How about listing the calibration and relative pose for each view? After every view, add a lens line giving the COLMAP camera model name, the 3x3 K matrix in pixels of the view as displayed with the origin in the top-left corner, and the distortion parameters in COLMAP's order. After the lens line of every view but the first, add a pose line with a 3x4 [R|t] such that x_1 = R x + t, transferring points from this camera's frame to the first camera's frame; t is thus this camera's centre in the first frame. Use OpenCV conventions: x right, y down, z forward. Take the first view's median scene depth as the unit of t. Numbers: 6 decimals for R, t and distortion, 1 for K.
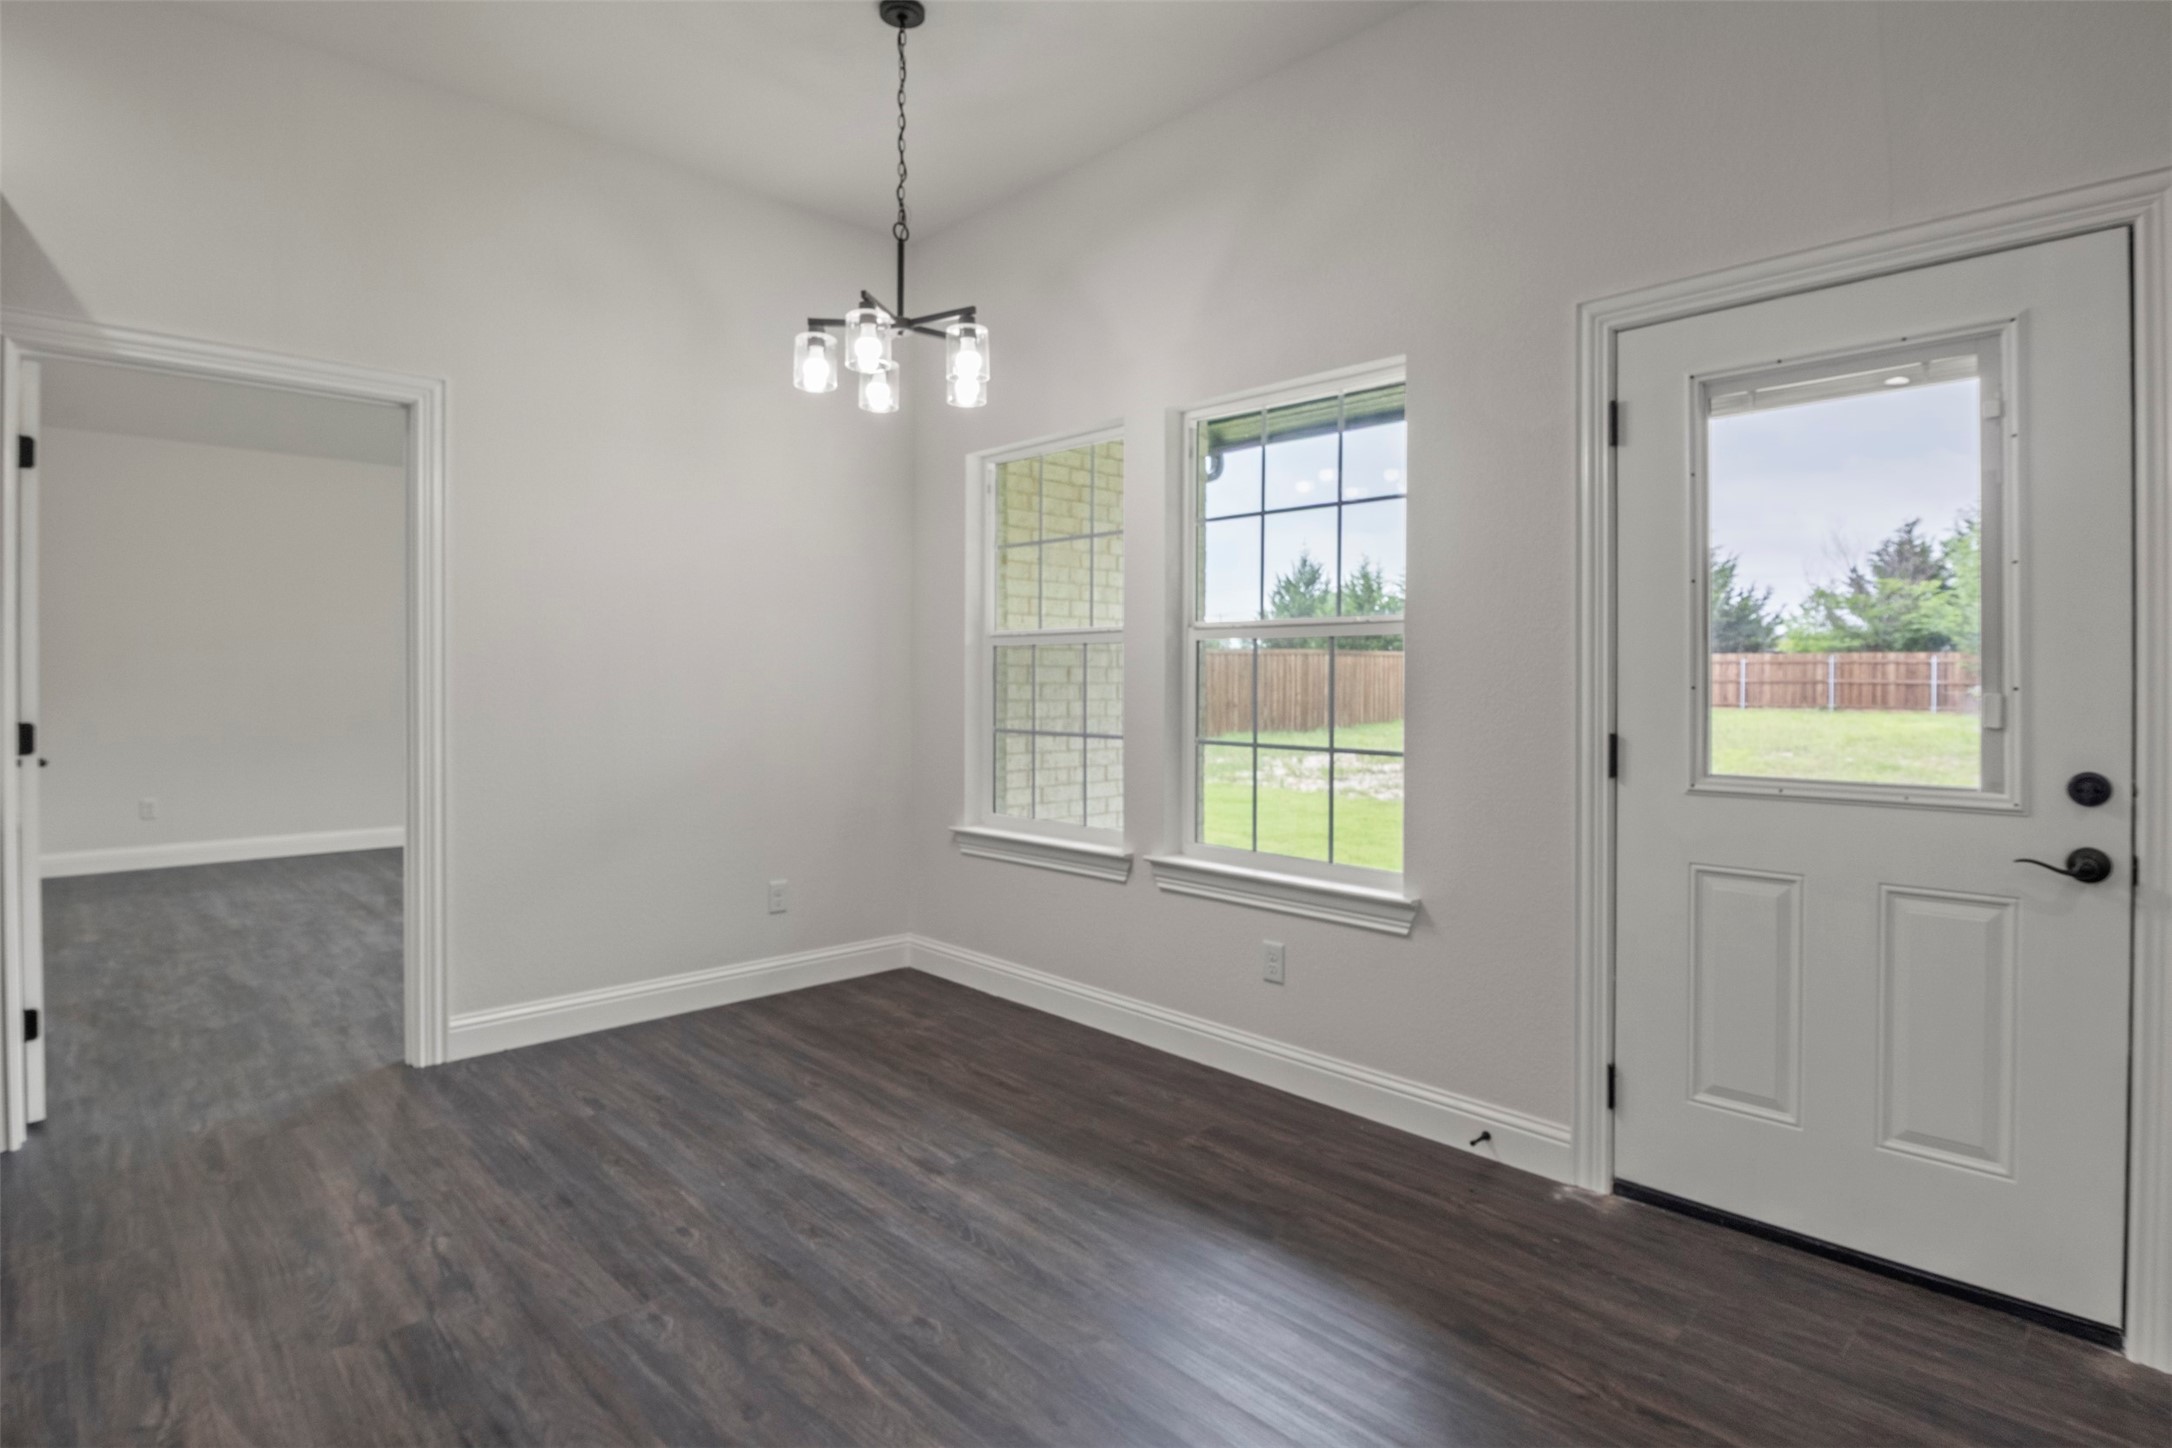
lens RADIAL K [[1097.8, 0, 1093.9], [0, 1097.8, 676.7], [0, 0, 1]] dist [-0.006121, -0.001668]
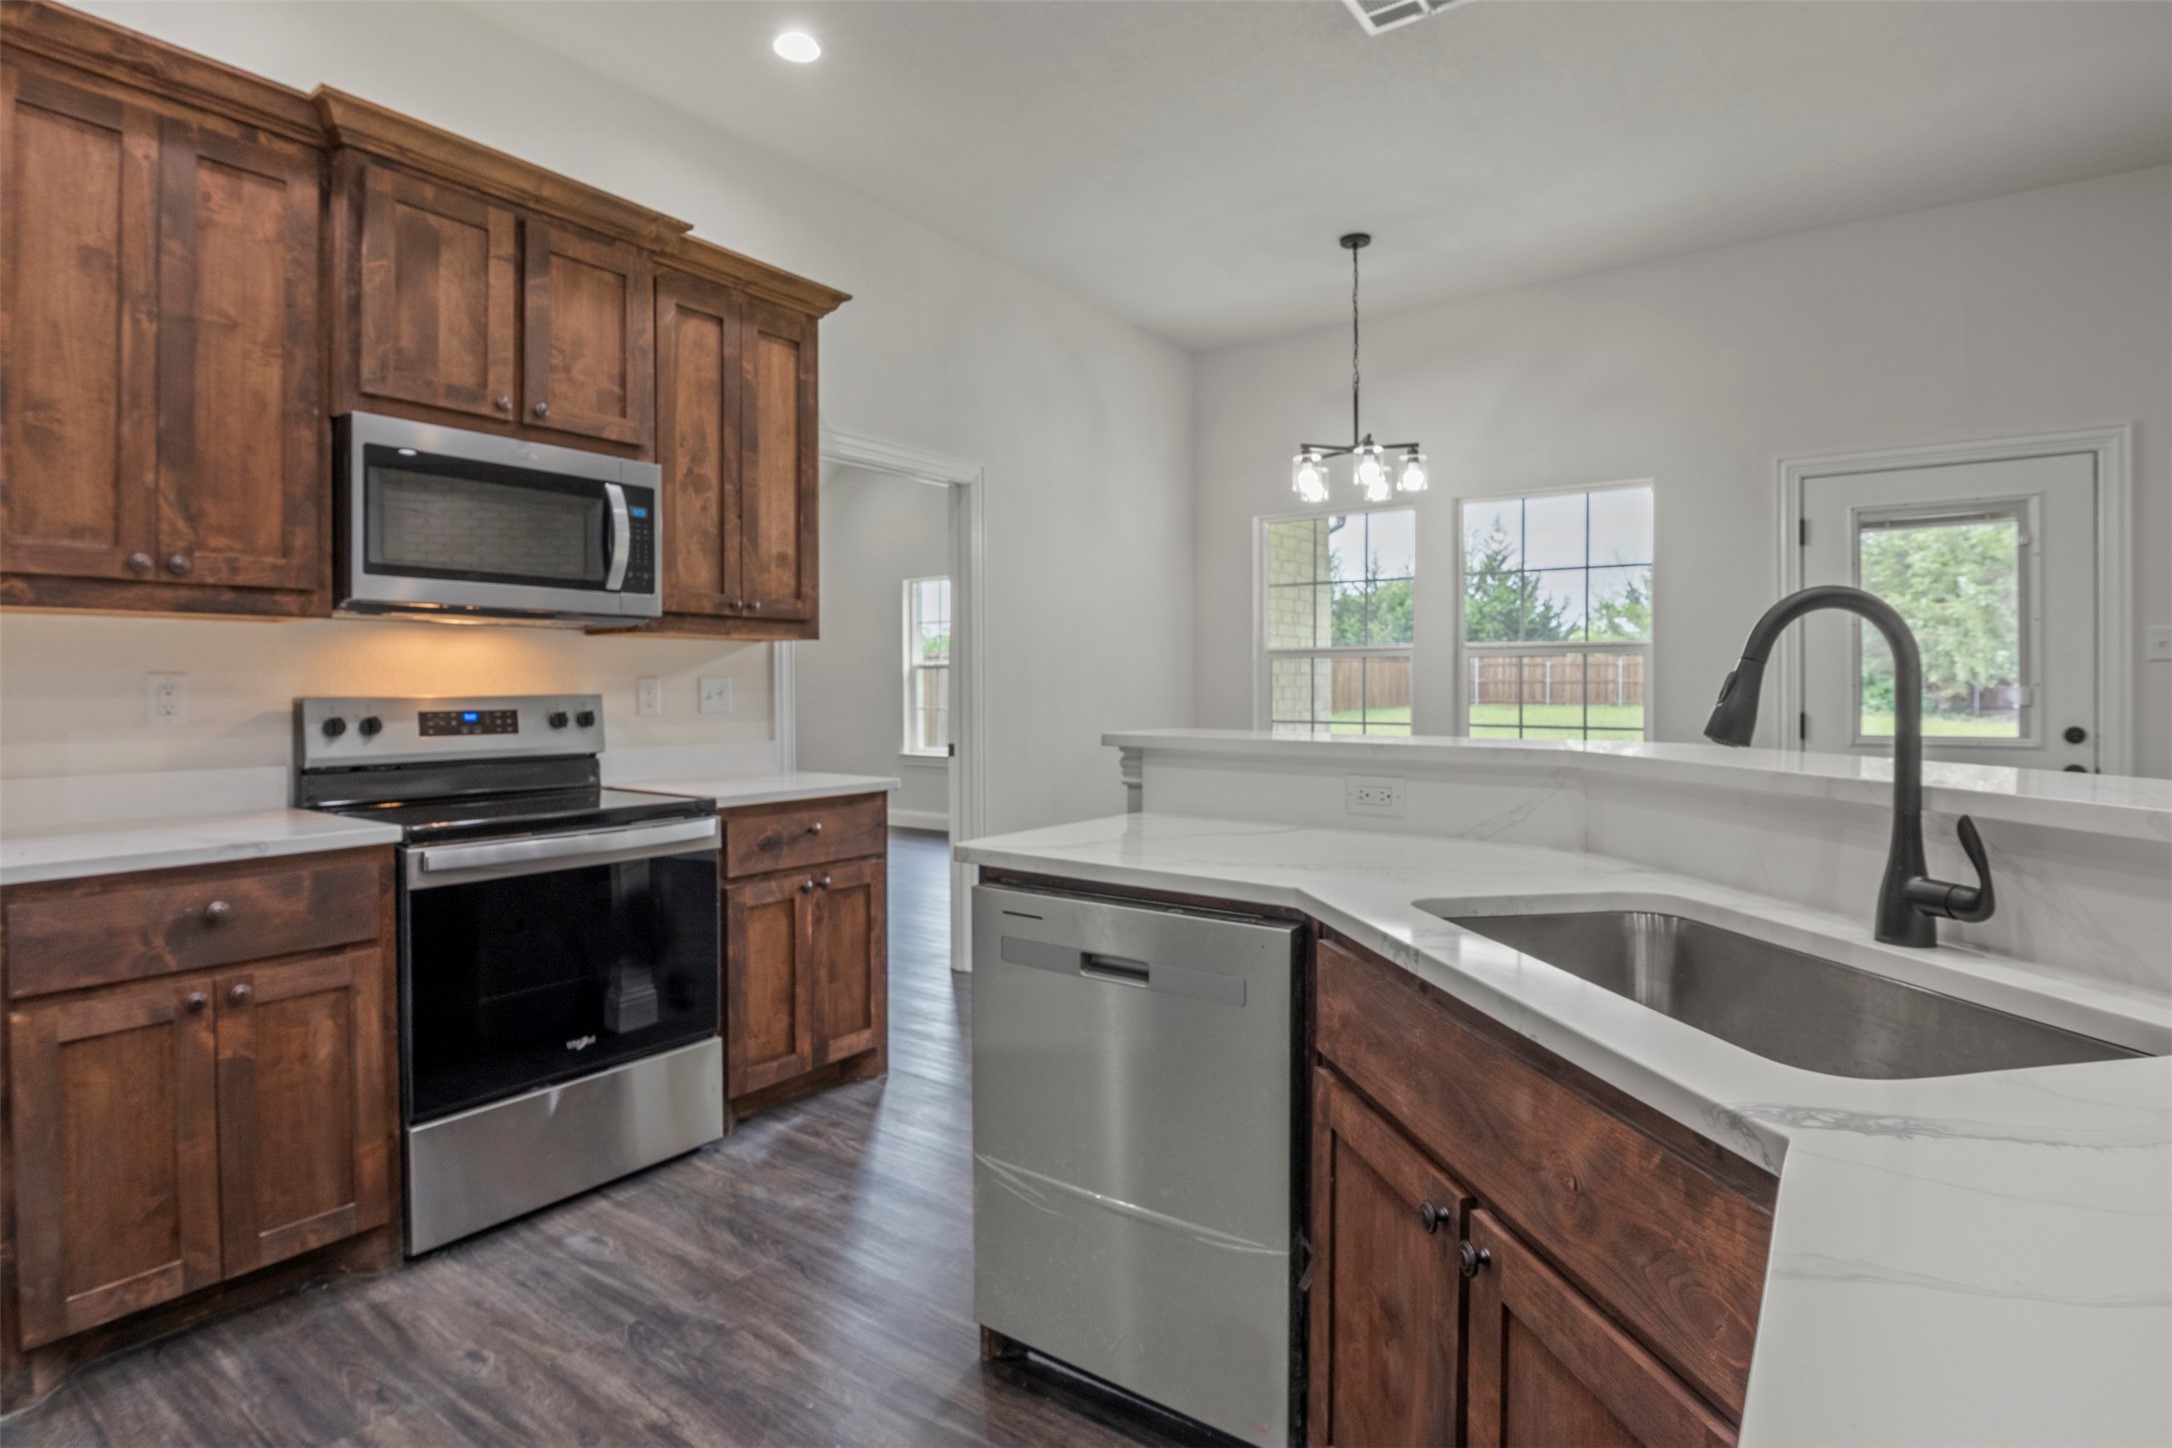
lens RADIAL K [[1089.4, 0, 1082.5], [0, 1089.4, 691.9], [0, 0, 1]] dist [-0.005425, -0.010895]
pose [[0.986488, -0.008136, 0.163632, -0.964741], [0.006378, 0.999916, 0.011265, -0.007208], [-0.163710, -0.010070, 0.986457, -0.515199]]
